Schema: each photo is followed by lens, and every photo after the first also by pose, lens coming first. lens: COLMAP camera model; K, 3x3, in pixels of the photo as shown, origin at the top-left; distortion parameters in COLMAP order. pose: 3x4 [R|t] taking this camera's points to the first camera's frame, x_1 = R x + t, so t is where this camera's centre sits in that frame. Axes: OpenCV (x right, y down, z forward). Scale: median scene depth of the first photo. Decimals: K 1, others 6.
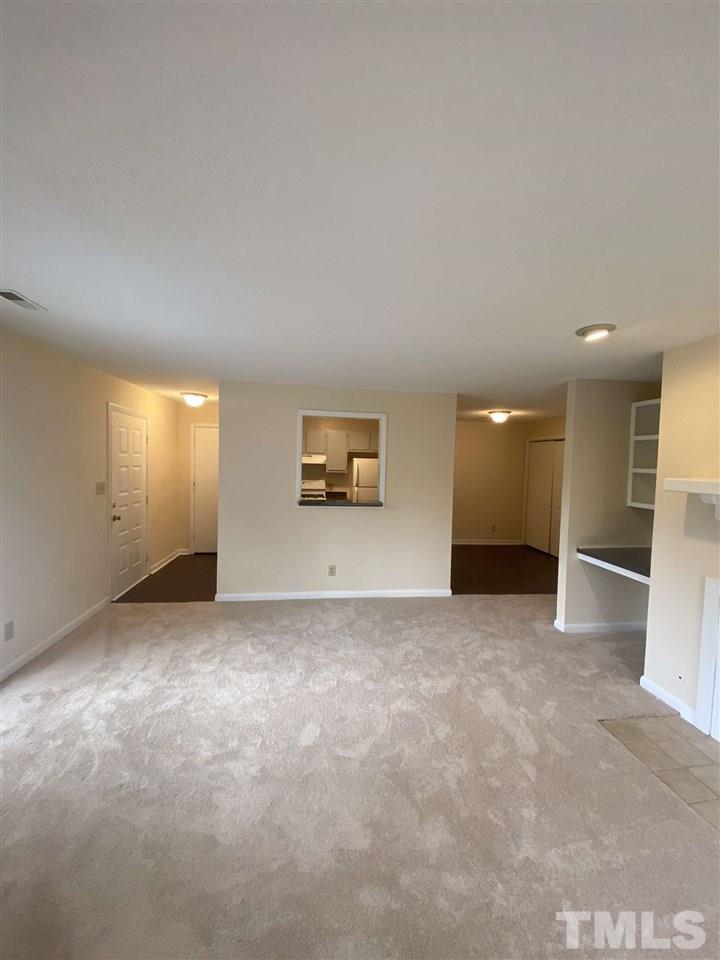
lens RADIAL K [[384.5, 0, 362.7], [0, 384.5, 478.7], [0, 0, 1]] dist [0.021258, -0.000135]
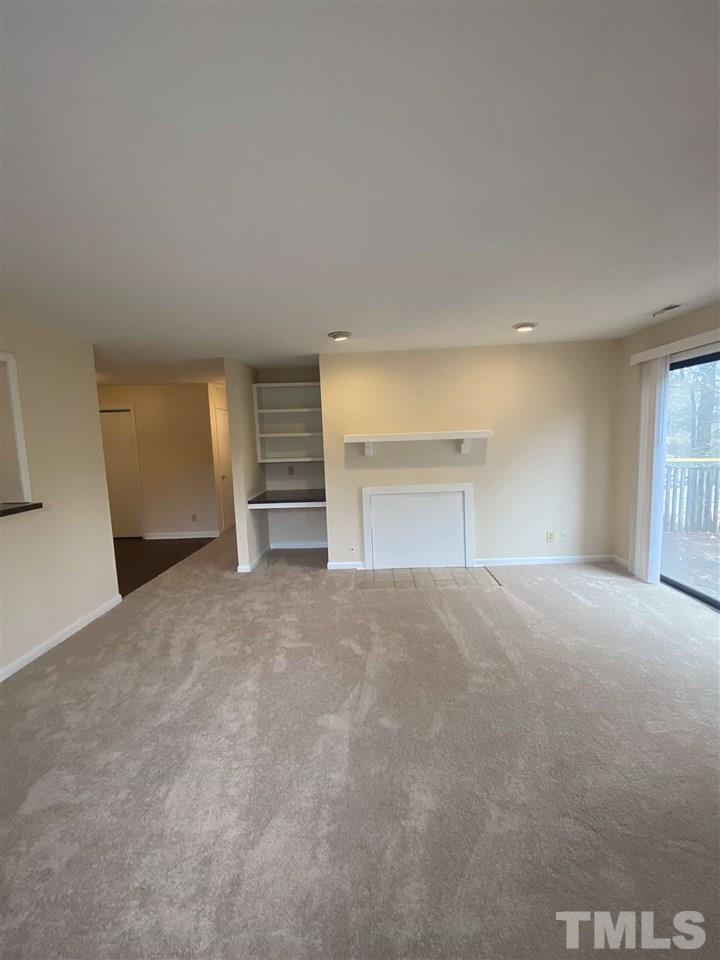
lens RADIAL K [[384.5, 0, 362.7], [0, 384.5, 478.7], [0, 0, 1]] dist [0.021258, -0.000135]
pose [[0.157405, -0.137909, 0.977857, -0.559445], [0.077531, 0.988870, 0.126982, -0.015589], [-0.984486, 0.055827, 0.166345, 0.438589]]
